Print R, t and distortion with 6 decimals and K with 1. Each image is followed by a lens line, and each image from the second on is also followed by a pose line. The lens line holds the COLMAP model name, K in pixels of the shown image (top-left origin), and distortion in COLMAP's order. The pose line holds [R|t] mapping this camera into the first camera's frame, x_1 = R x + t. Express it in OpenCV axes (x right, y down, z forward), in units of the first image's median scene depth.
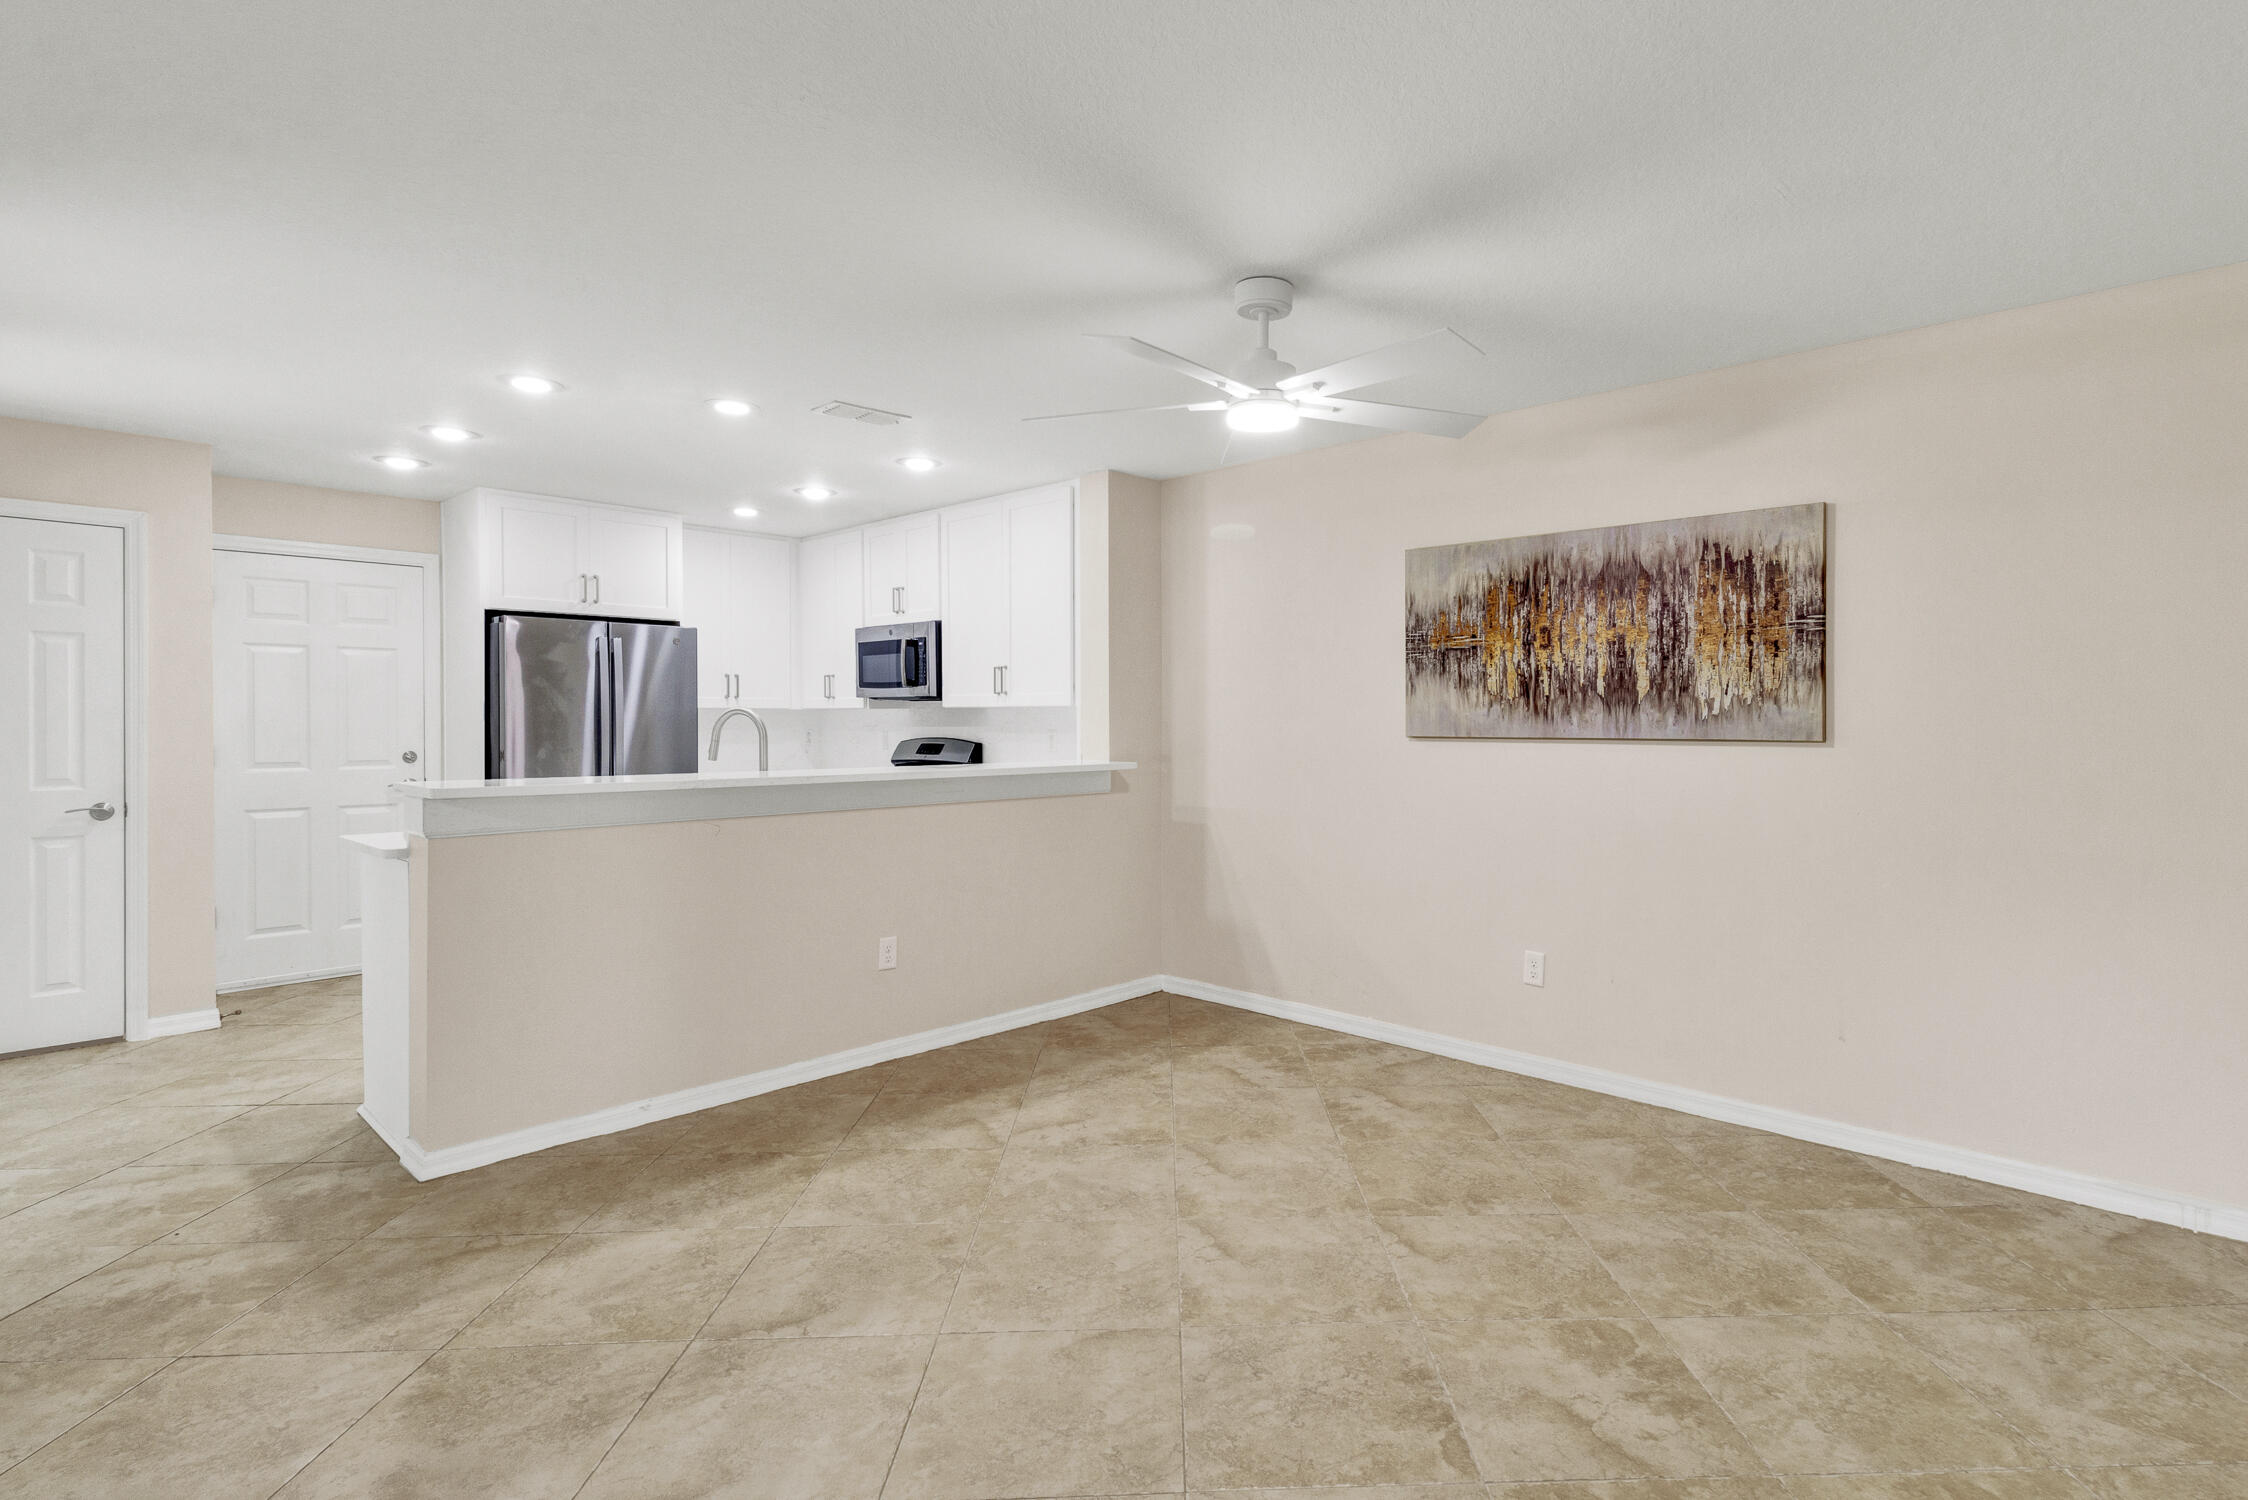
lens RADIAL K [[1110.8, 0, 1214.5], [0, 1110.8, 727.5], [0, 0, 1]] dist [0.002323, 0.000503]
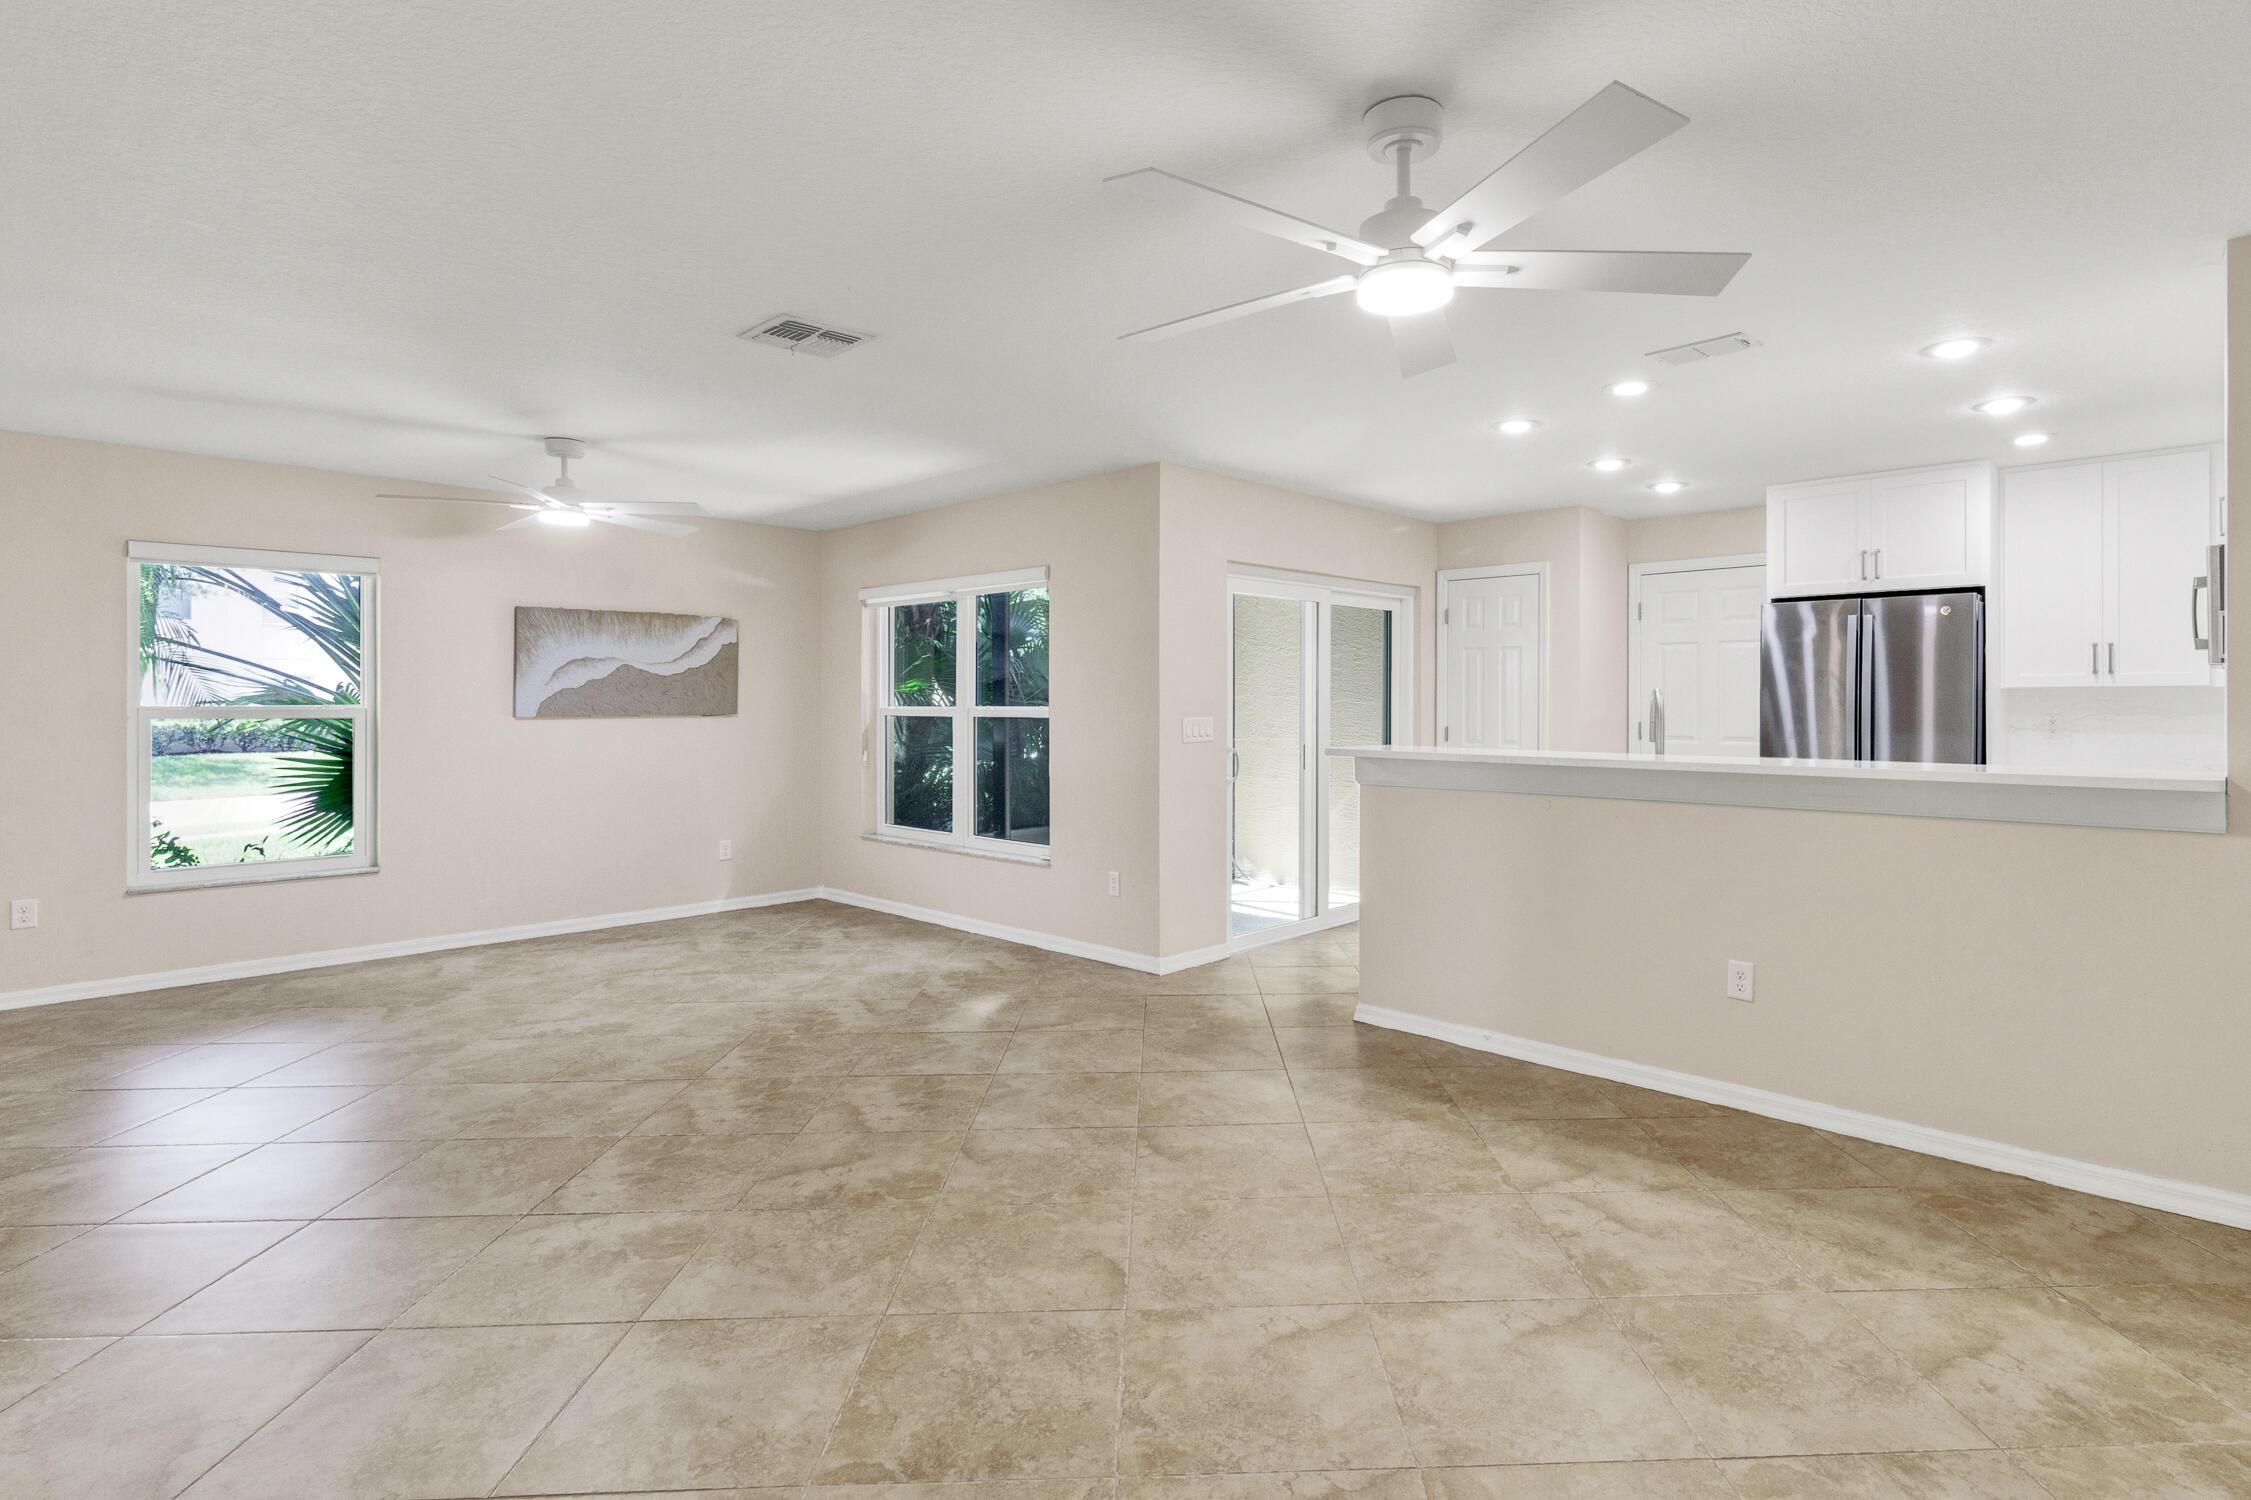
lens RADIAL K [[1107.2, 0, 1213.1], [0, 1107.2, 704.2], [0, 0, 1]] dist [0.002206, 0.000622]
pose [[-0.005779, -0.000199, -0.999983, 0.566851], [-0.006588, 0.999978, -0.000161, -0.001670], [0.999962, 0.006587, -0.005780, 0.637275]]
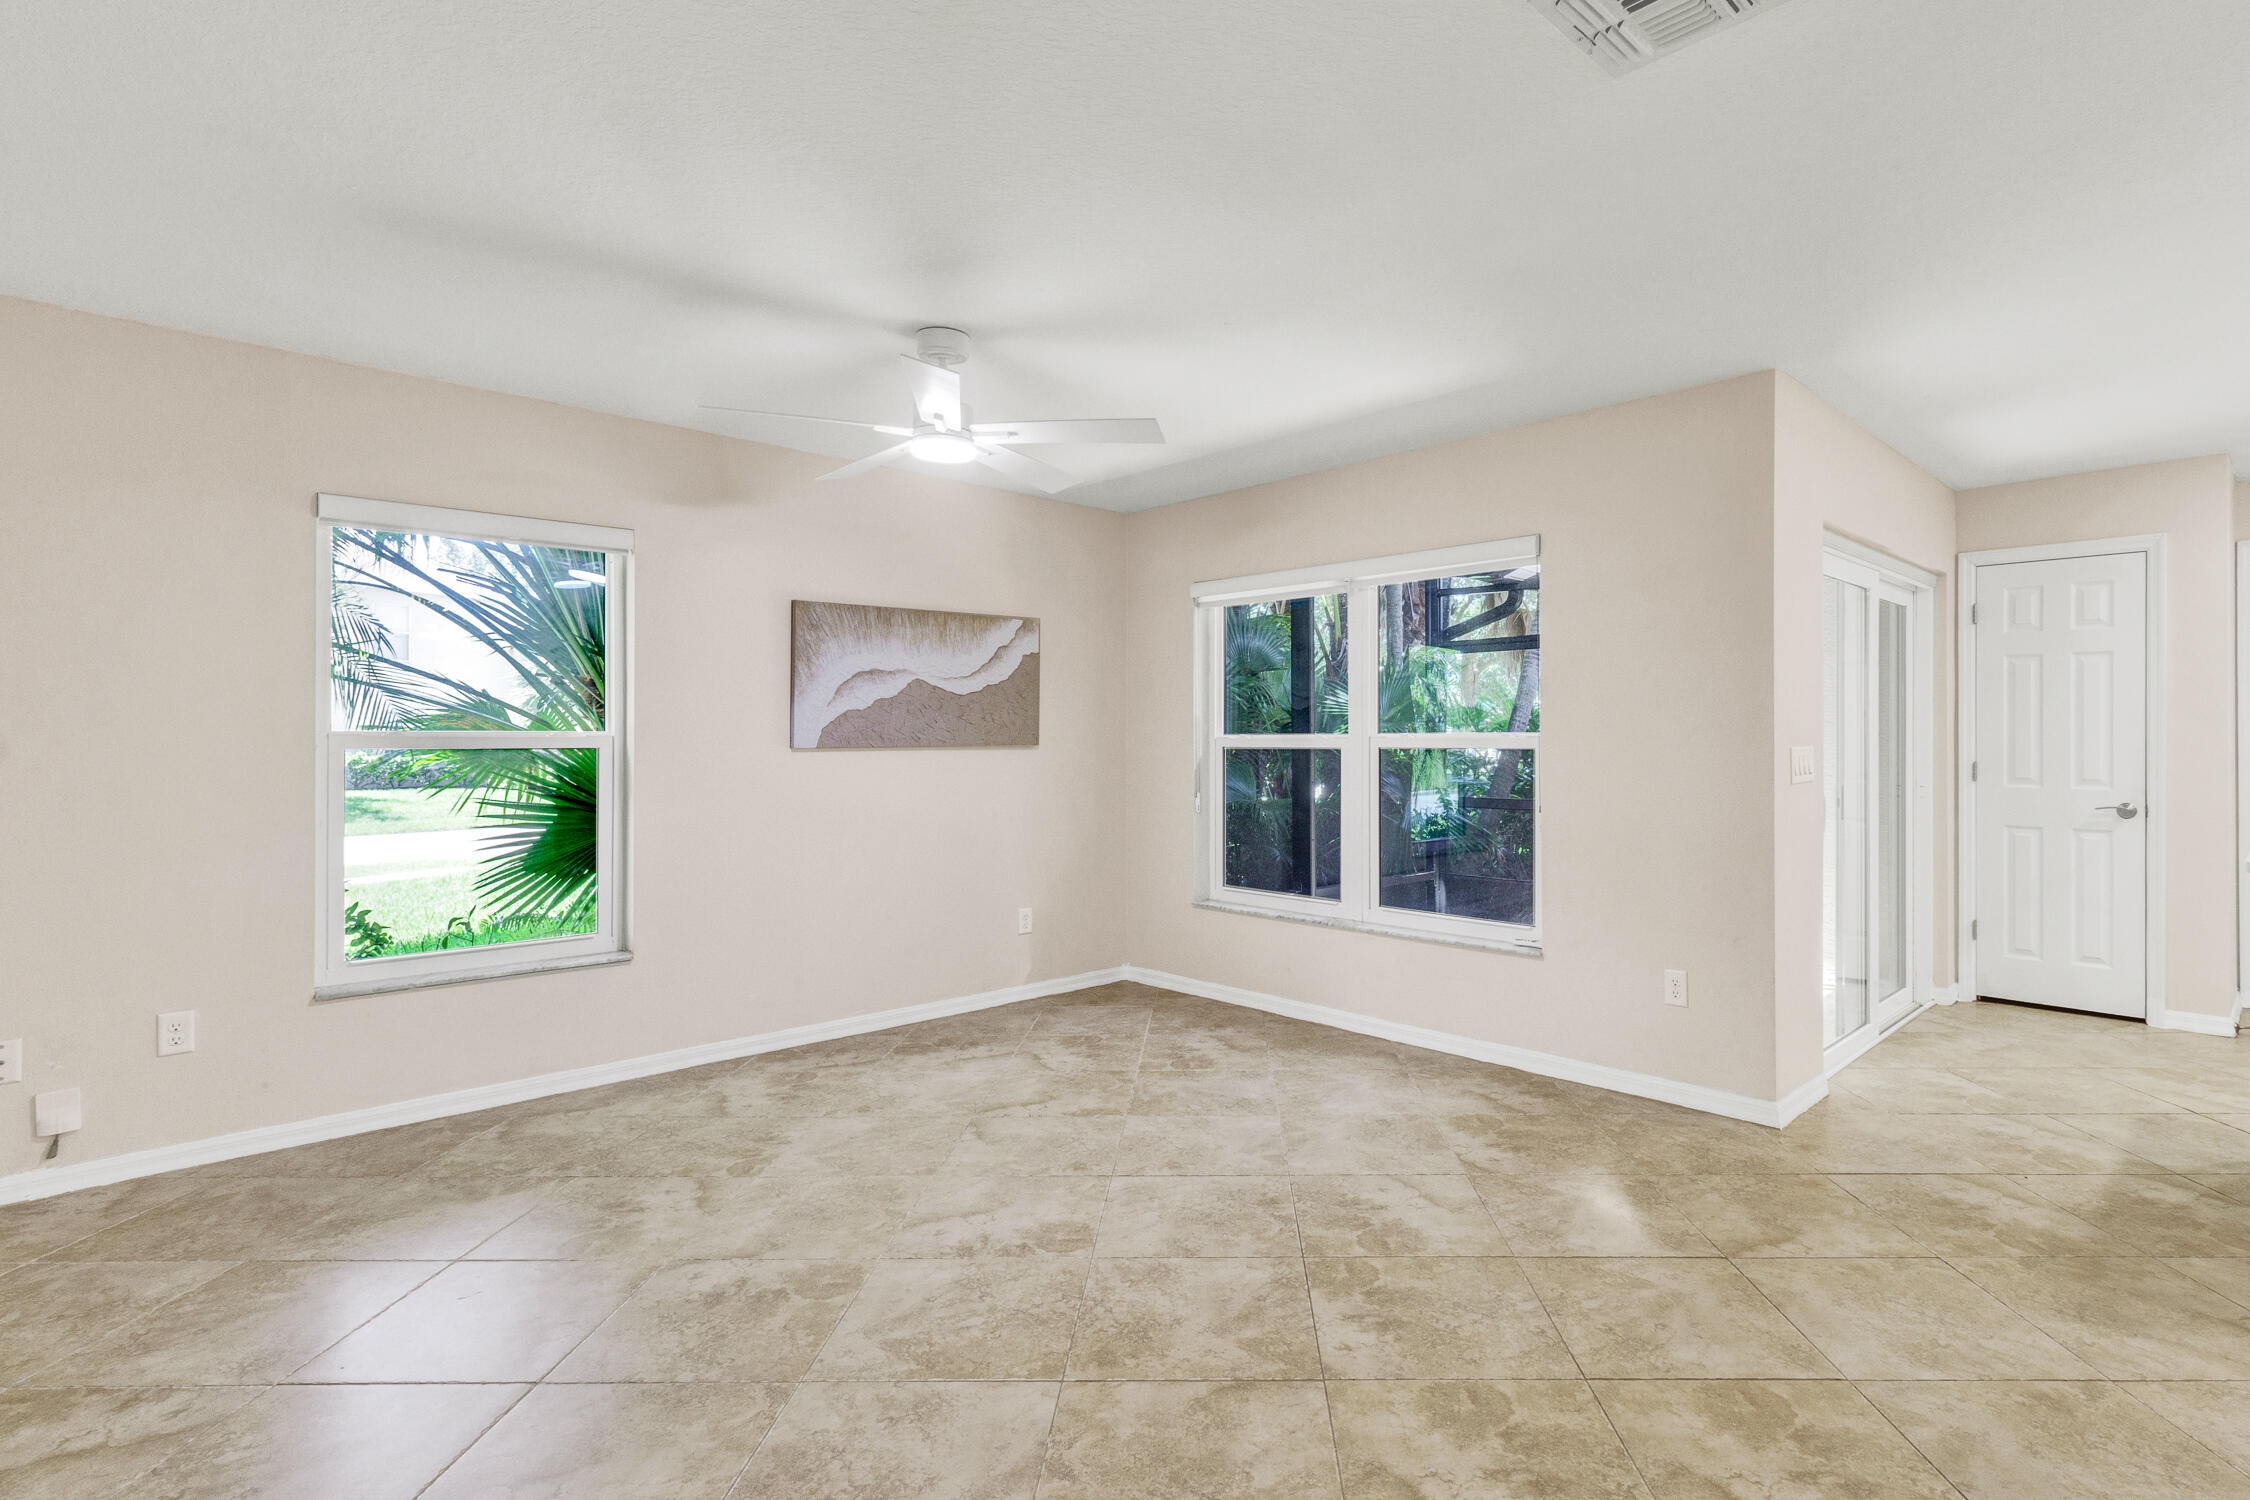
lens RADIAL K [[1099.1, 0, 1217.1], [0, 1099.1, 734.3], [0, 0, 1]] dist [0.002928, 0.000477]
pose [[-0.051187, -0.007029, -0.998664, 0.158129], [-0.005883, 0.999960, -0.006737, 0.013151], [0.998672, 0.005530, -0.051226, 0.165654]]
